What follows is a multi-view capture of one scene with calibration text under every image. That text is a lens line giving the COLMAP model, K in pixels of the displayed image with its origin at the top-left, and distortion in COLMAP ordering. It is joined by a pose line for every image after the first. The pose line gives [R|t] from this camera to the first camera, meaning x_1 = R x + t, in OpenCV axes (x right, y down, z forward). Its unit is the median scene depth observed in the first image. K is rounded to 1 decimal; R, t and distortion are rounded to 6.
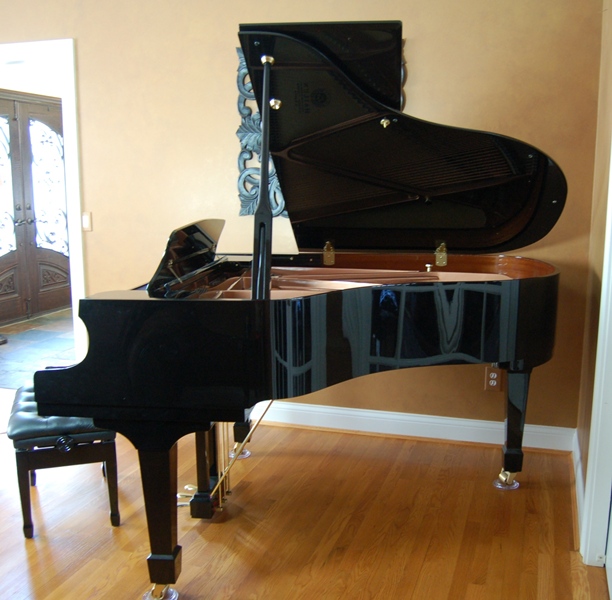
lens RADIAL K [[679.3, 0, 306.0], [0, 679.3, 300.0], [0, 0, 1]] dist [-0.064110, -0.034497]
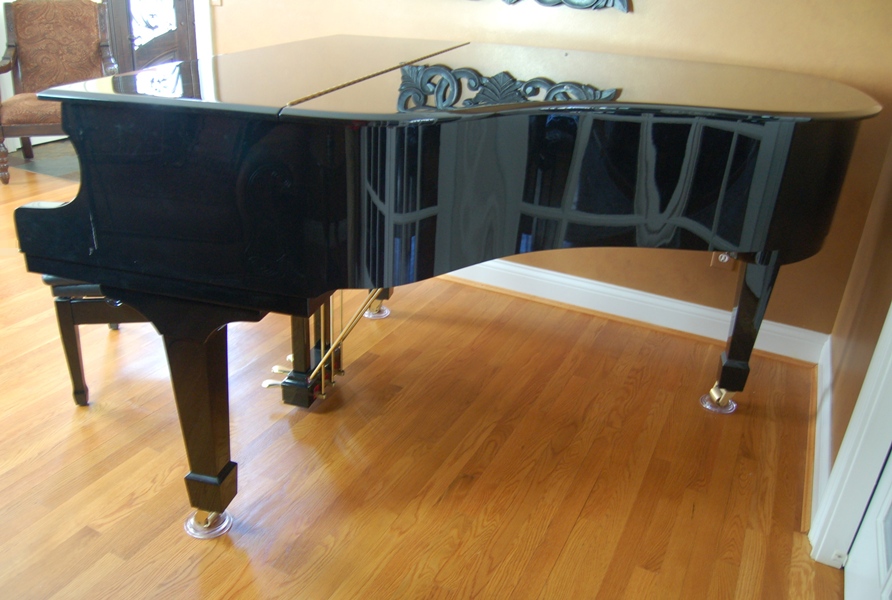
lens RADIAL K [[720.1, 0, 421.1], [0, 720.1, 300.0], [0, 0, 1]] dist [-0.090788, 0.017239]
pose [[0.986936, 0.108455, -0.119146, 0.066626], [-0.073353, 0.960887, 0.267050, -0.016121], [0.143449, -0.254821, 0.956289, 0.277981]]
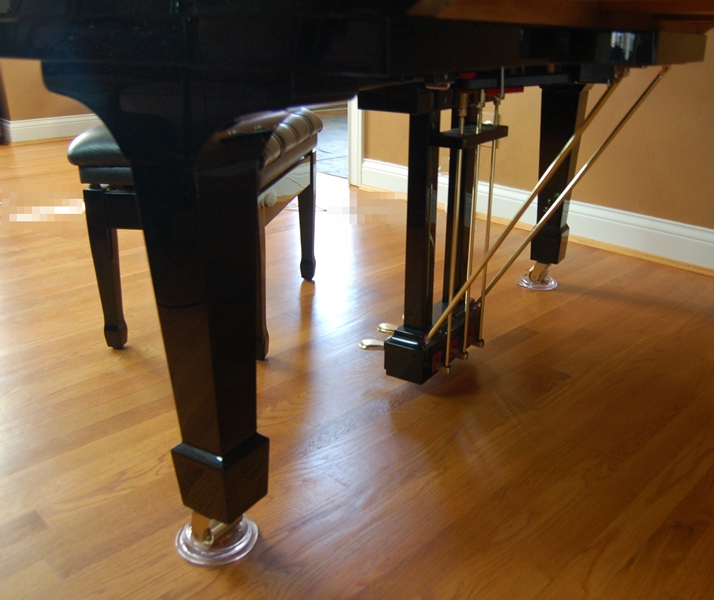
lens RADIAL K [[711.3, 0, 405.4], [0, 711.3, 300.1], [0, 0, 1]] dist [-0.087244, 0.008595]
pose [[0.914985, 0.182214, -0.360002, 0.021968], [-0.099850, 0.966725, 0.235525, 0.145833], [0.390939, -0.179556, 0.902733, 0.541685]]
